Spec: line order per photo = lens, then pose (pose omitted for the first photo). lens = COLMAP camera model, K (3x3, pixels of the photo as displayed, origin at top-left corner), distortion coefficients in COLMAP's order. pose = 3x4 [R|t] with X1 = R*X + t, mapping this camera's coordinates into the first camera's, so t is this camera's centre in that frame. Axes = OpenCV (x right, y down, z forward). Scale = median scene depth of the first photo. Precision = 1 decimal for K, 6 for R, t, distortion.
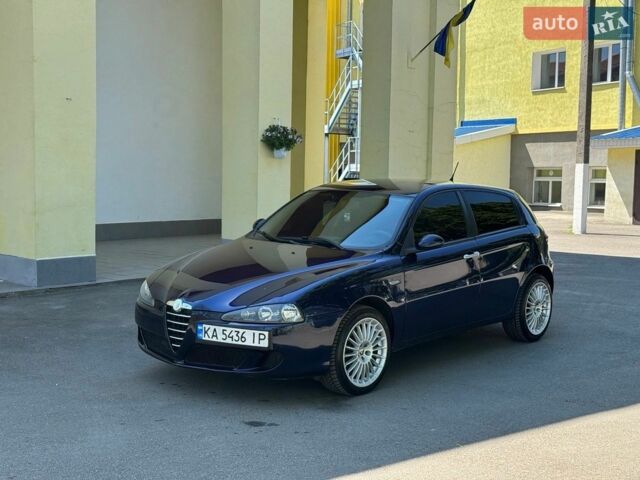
lens RADIAL K [[887.9, 0, 322.3], [0, 887.9, 247.9], [0, 0, 1]] dist [0.137345, -0.075473]
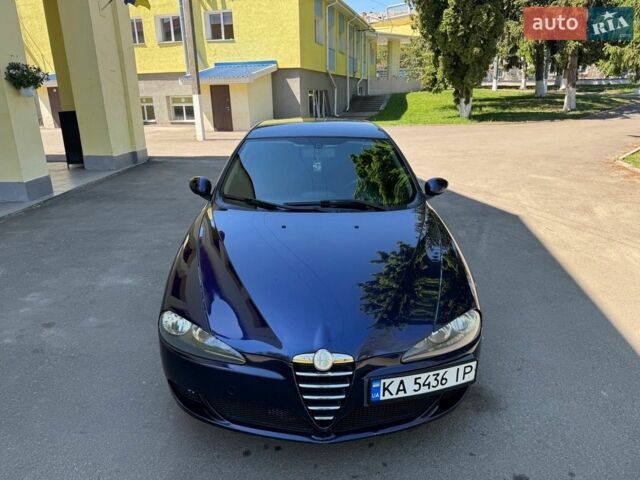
lens RADIAL K [[449.9, 0, 321.7], [0, 449.9, 241.7], [0, 0, 1]] dist [0.081847, -0.101371]
pose [[0.755840, -0.227003, 0.614146, -0.336025], [0.085281, 0.964118, 0.251405, -0.094160], [-0.649178, -0.137647, 0.748078, 0.774785]]
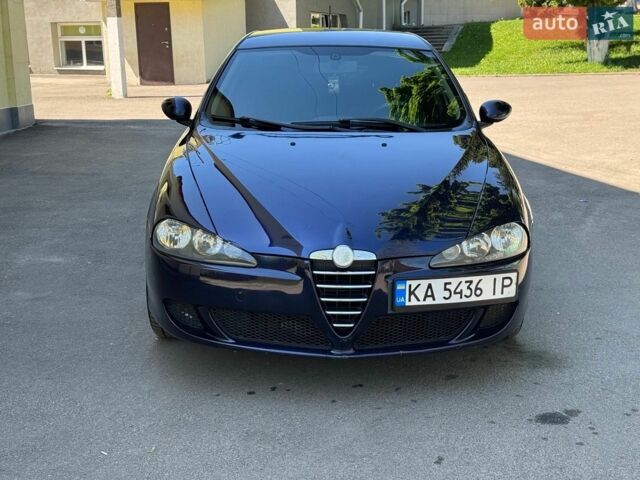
lens RADIAL K [[887.9, 0, 322.3], [0, 887.9, 247.9], [0, 0, 1]] dist [0.137345, -0.075473]
pose [[0.764398, -0.175246, 0.620472, -0.521261], [0.080301, 0.980736, 0.178070, -0.043041], [-0.639725, -0.086292, 0.763744, 0.574454]]
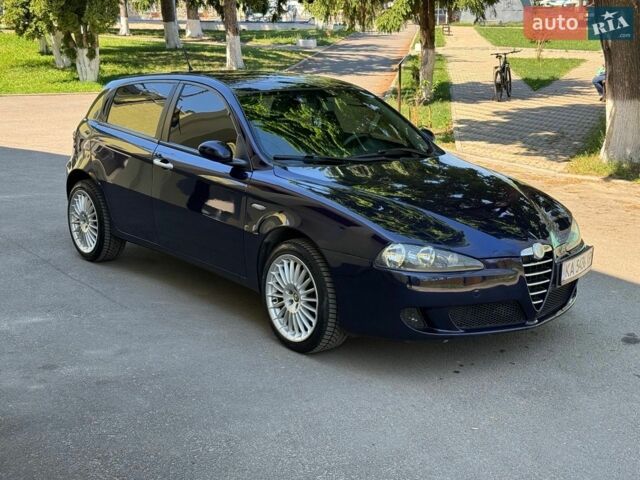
lens RADIAL K [[887.9, 0, 322.3], [0, 887.9, 247.9], [0, 0, 1]] dist [0.137345, -0.075473]
pose [[0.193600, -0.241042, 0.951009, -0.938875], [0.095529, 0.969374, 0.226249, -0.132878], [-0.976419, 0.047047, 0.210697, 1.017215]]
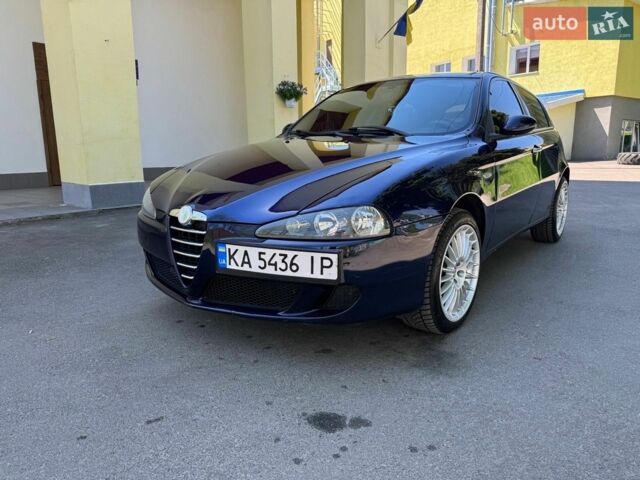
lens RADIAL K [[449.9, 0, 321.7], [0, 449.9, 241.7], [0, 0, 1]] dist [0.081847, -0.101371]
pose [[0.998467, -0.037159, 0.041013, -0.078276], [0.032381, 0.993228, 0.111577, 0.049722], [-0.044881, -0.110078, 0.992909, 0.667929]]
